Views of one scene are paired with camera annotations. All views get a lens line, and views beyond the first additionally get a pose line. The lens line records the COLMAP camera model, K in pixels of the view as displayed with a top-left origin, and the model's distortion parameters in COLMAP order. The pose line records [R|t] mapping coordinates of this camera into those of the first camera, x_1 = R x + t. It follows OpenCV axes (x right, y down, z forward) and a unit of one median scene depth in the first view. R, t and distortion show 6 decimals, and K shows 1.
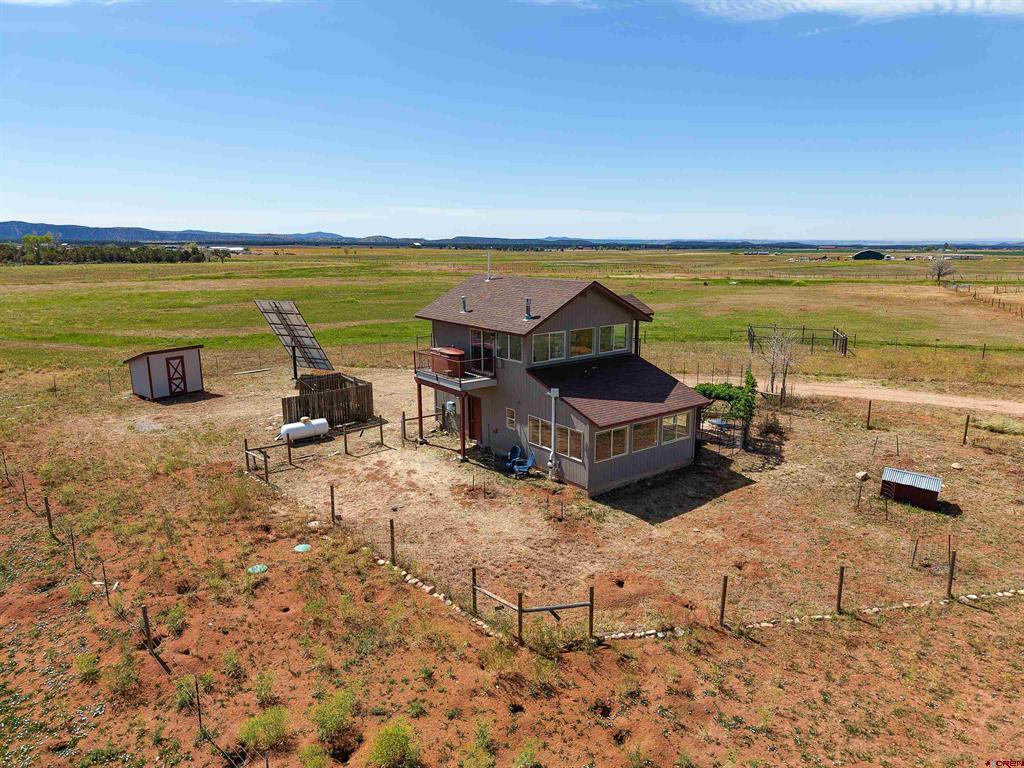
lens RADIAL K [[724.1, 0, 512.0], [0, 724.1, 384.0], [0, 0, 1]] dist [0.035878, -0.042744]
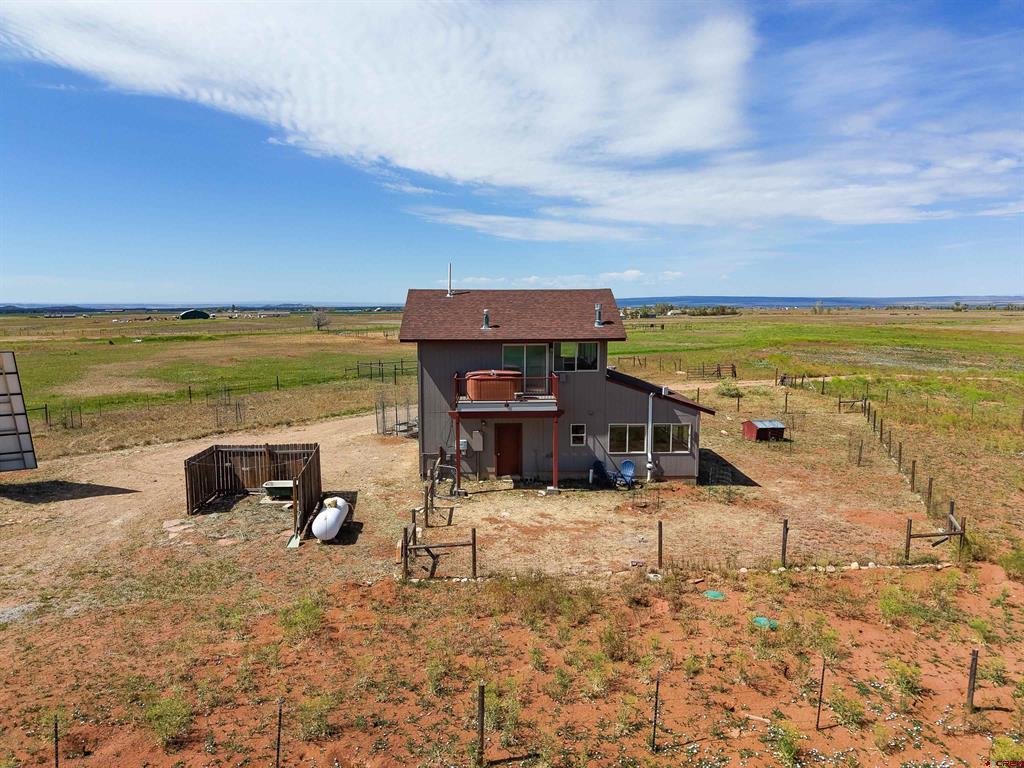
lens RADIAL K [[737.7, 0, 469.5], [0, 737.7, 385.9], [0, 0, 1]] dist [0.012943, -0.007138]
pose [[0.546634, -0.091854, 0.832318, -0.784959], [0.171946, 0.985097, -0.004213, -0.030980], [-0.819528, 0.145417, 0.554282, 0.531700]]
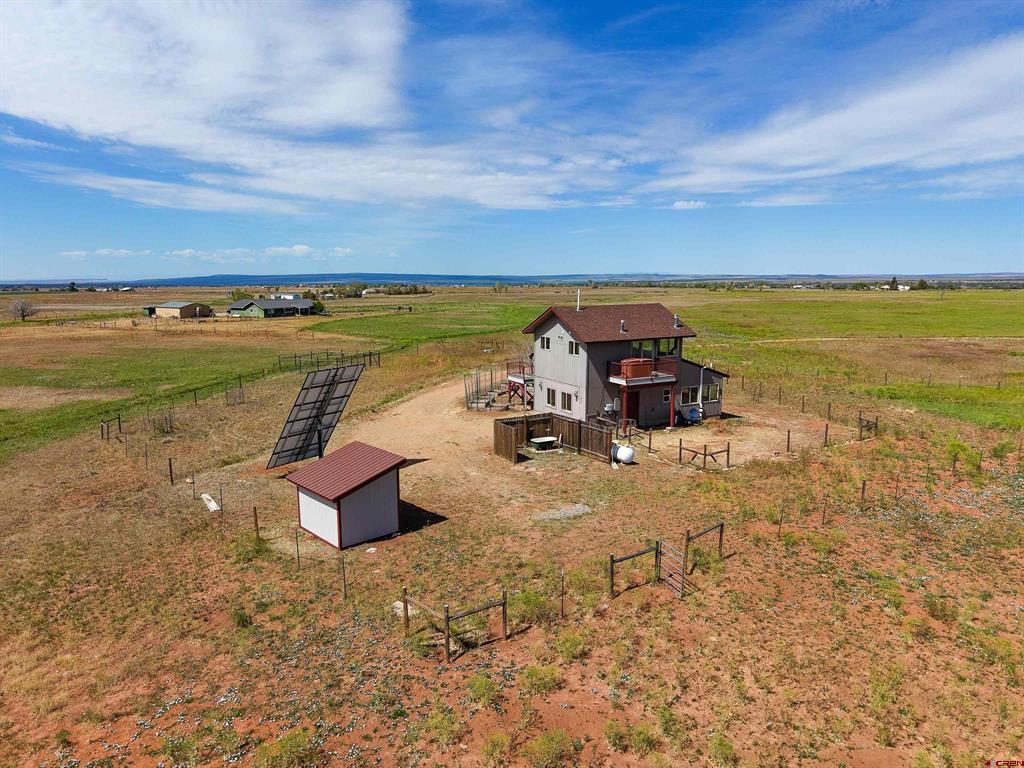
lens RADIAL K [[756.3, 0, 512.0], [0, 756.3, 384.0], [0, 0, 1]] dist [0.044442, -0.058463]
pose [[0.083477, -0.135810, 0.987212, -1.456809], [0.207607, 0.971302, 0.116066, -0.207694], [-0.974644, 0.195264, 0.109277, 1.042723]]
